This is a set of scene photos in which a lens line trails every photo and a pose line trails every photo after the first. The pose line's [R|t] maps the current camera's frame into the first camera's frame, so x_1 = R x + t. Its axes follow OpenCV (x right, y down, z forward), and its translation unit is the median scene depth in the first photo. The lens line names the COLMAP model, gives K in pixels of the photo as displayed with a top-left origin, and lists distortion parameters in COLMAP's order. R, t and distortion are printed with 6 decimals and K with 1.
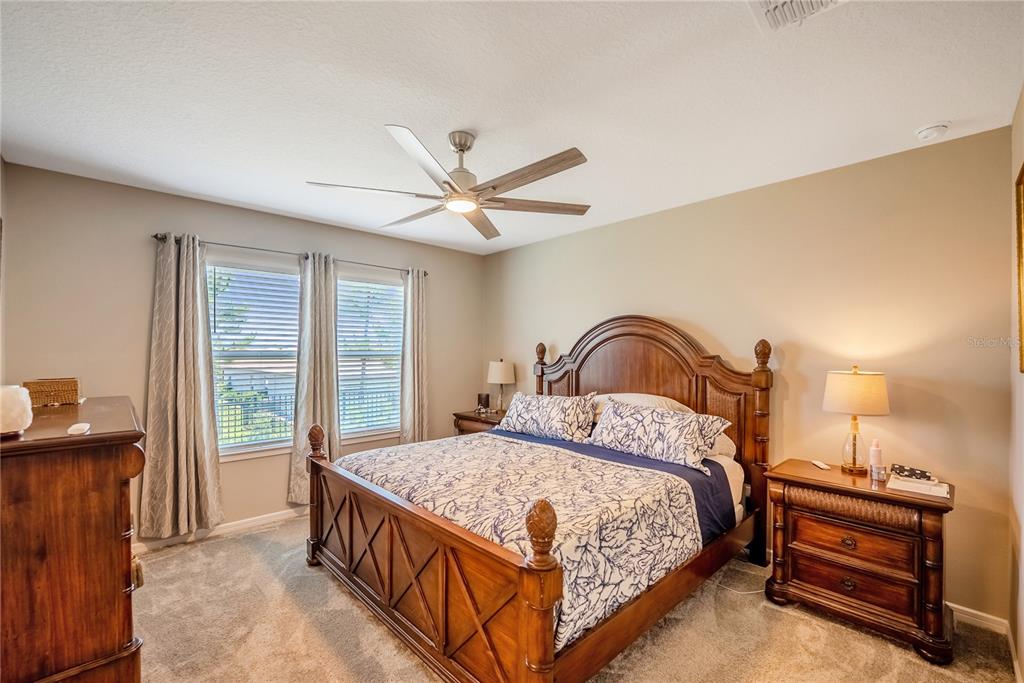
lens RADIAL K [[449.4, 0, 512.0], [0, 449.4, 341.5], [0, 0, 1]] dist [-0.000385, -0.000027]
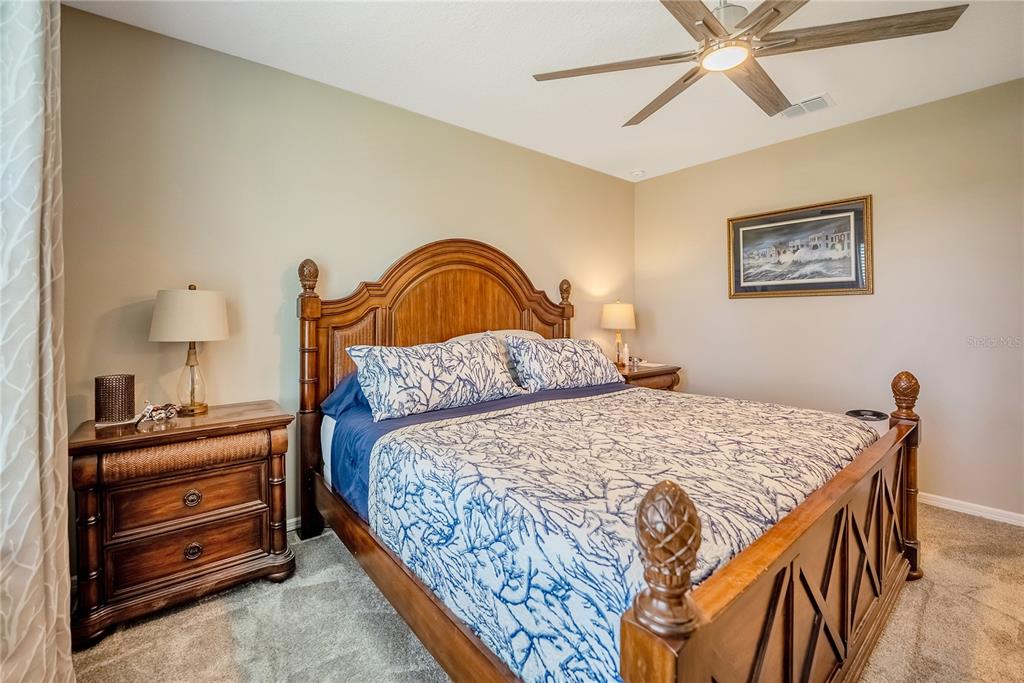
lens RADIAL K [[412.2, 0, 510.2], [0, 412.2, 315.6], [0, 0, 1]] dist [0.000285, 0.000020]
pose [[0.092262, -0.000845, 0.995734, -0.515634], [-0.016695, 0.999858, 0.002396, 0.082921], [-0.995595, -0.016845, 0.092235, 0.889201]]
